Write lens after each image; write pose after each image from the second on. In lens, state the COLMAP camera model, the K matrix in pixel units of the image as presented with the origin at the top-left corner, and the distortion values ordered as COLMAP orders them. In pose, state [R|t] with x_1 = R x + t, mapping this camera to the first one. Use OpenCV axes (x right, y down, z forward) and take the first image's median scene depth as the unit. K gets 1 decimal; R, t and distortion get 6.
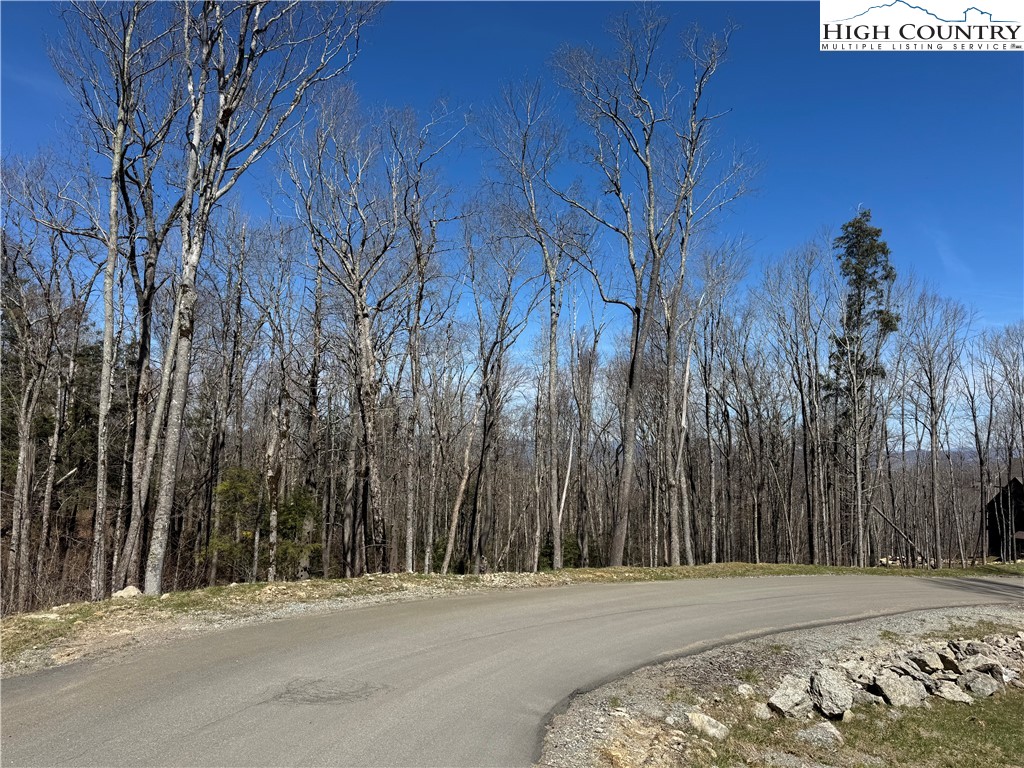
lens RADIAL K [[700.3, 0, 516.1], [0, 700.3, 382.1], [0, 0, 1]] dist [0.023187, -0.022998]
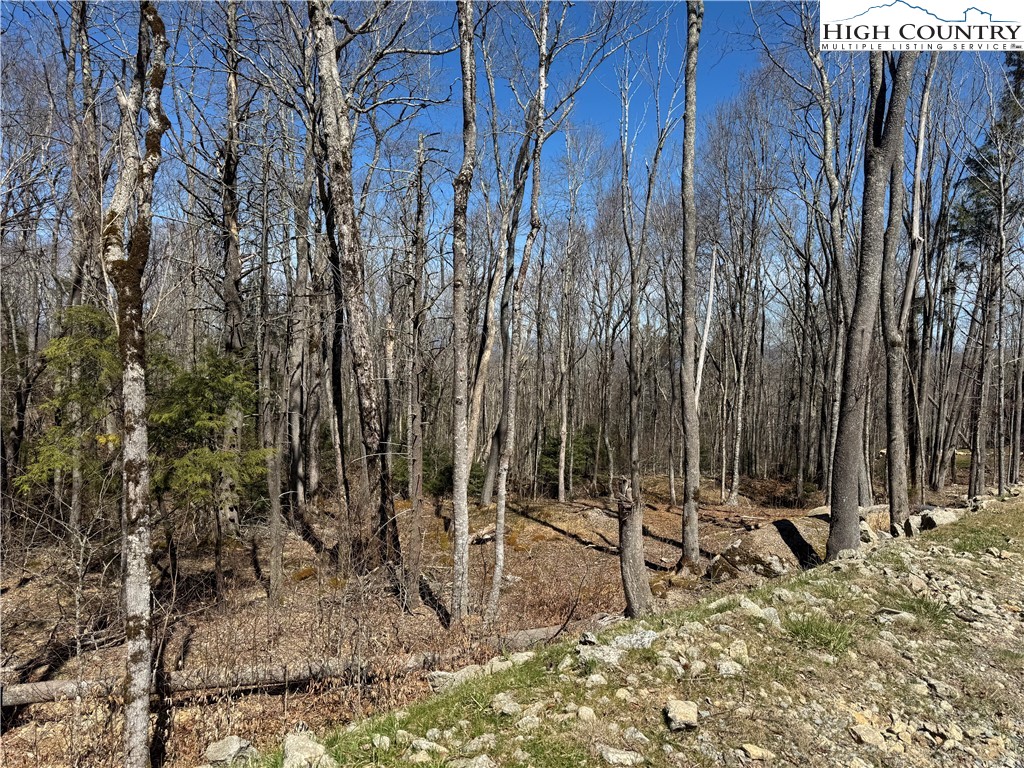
lens RADIAL K [[700.3, 0, 505.8], [0, 700.3, 398.9], [0, 0, 1]] dist [0.023187, -0.022998]
pose [[0.995616, -0.006537, 0.093305, -0.145292], [-0.009221, 0.985835, 0.167462, 0.101061], [-0.093078, -0.167588, 0.981453, 0.472410]]
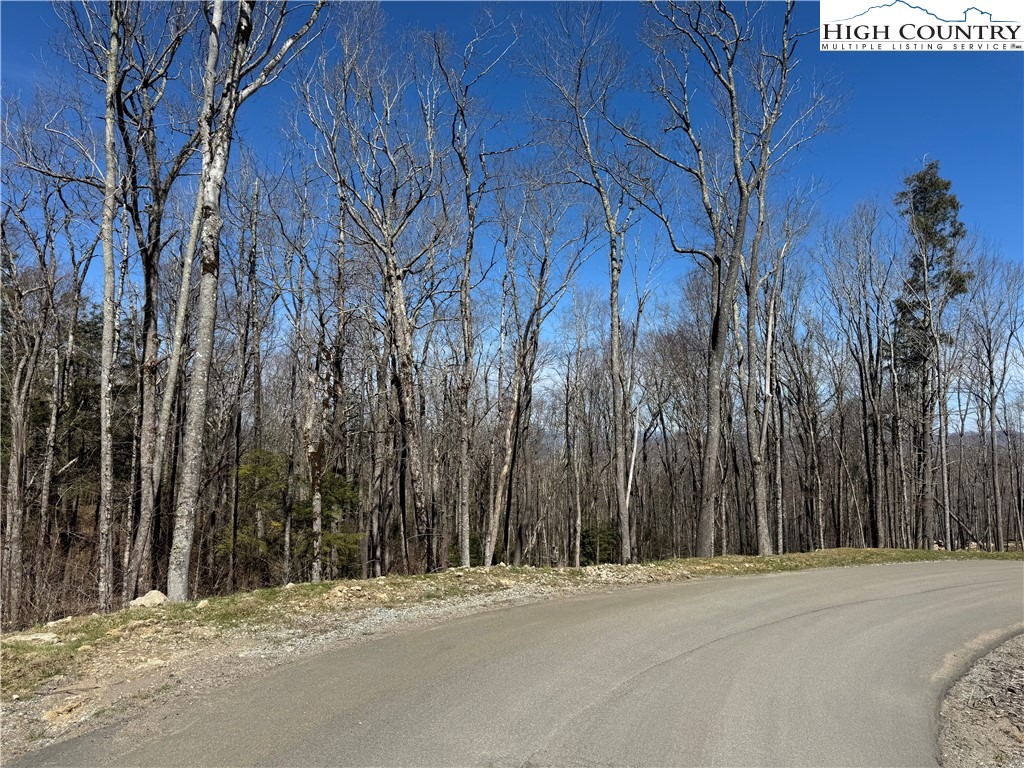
lens RADIAL K [[700.3, 0, 509.4], [0, 700.3, 384.9], [0, 0, 1]] dist [0.023187, -0.022998]
pose [[0.999812, -0.018632, -0.005414, -0.079569], [0.018705, 0.999729, 0.013870, 0.034000], [0.005154, -0.013969, 0.999889, 0.127712]]
